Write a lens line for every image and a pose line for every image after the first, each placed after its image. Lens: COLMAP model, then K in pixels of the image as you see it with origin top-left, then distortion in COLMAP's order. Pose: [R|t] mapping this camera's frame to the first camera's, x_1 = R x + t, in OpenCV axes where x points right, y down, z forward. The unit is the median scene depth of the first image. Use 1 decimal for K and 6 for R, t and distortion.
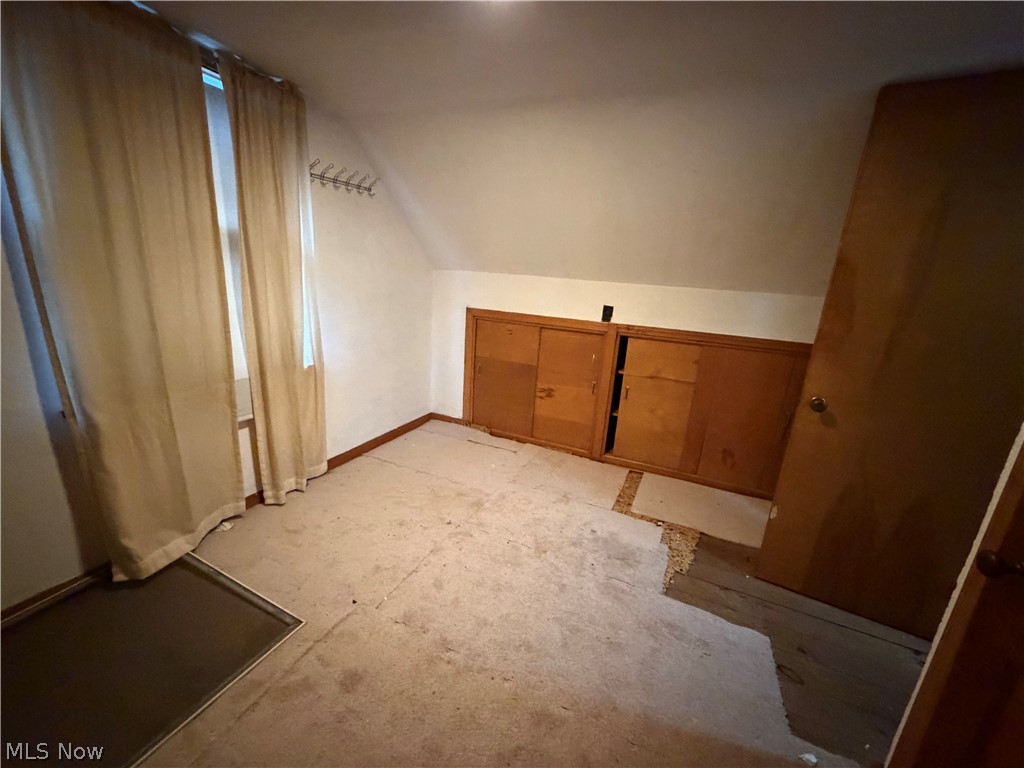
lens RADIAL K [[413.3, 0, 507.8], [0, 413.3, 385.9], [0, 0, 1]] dist [0.001394, 0.000008]
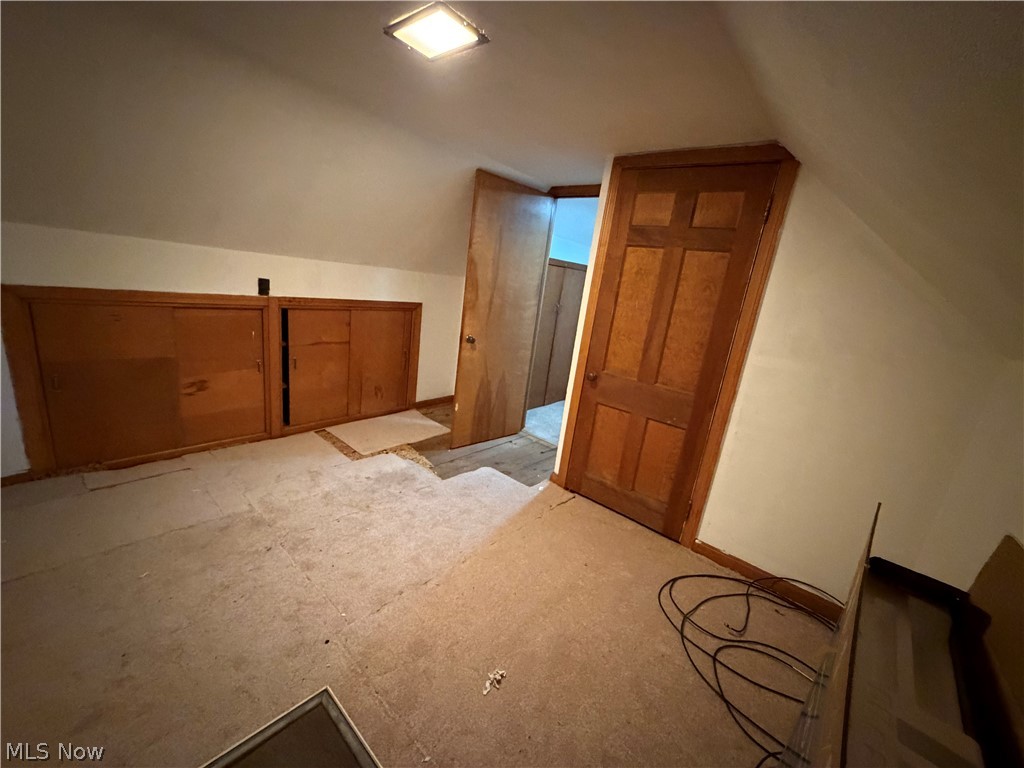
lens RADIAL K [[413.3, 0, 508.1], [0, 413.3, 383.0], [0, 0, 1]] dist [0.001394, 0.000008]
pose [[0.279669, -0.266885, 0.922257, -0.548540], [0.156128, 0.960444, 0.230590, -0.092968], [-0.947317, 0.079501, 0.310274, 0.181431]]
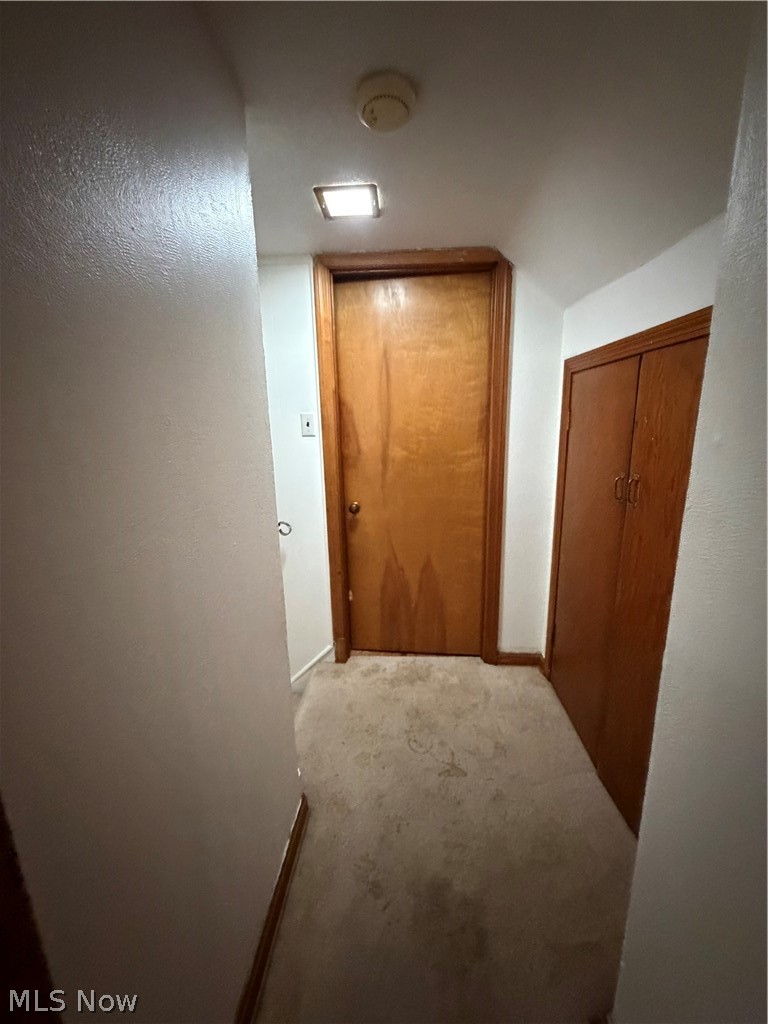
lens RADIAL K [[413.3, 0, 383.2], [0, 413.3, 510.5], [0, 0, 1]] dist [0.001394, 0.000008]
pose [[0.922996, -0.159945, 0.349995, 0.221703], [0.175590, 0.984375, -0.013209, 0.056556], [-0.342414, 0.073647, 0.936658, -0.163226]]
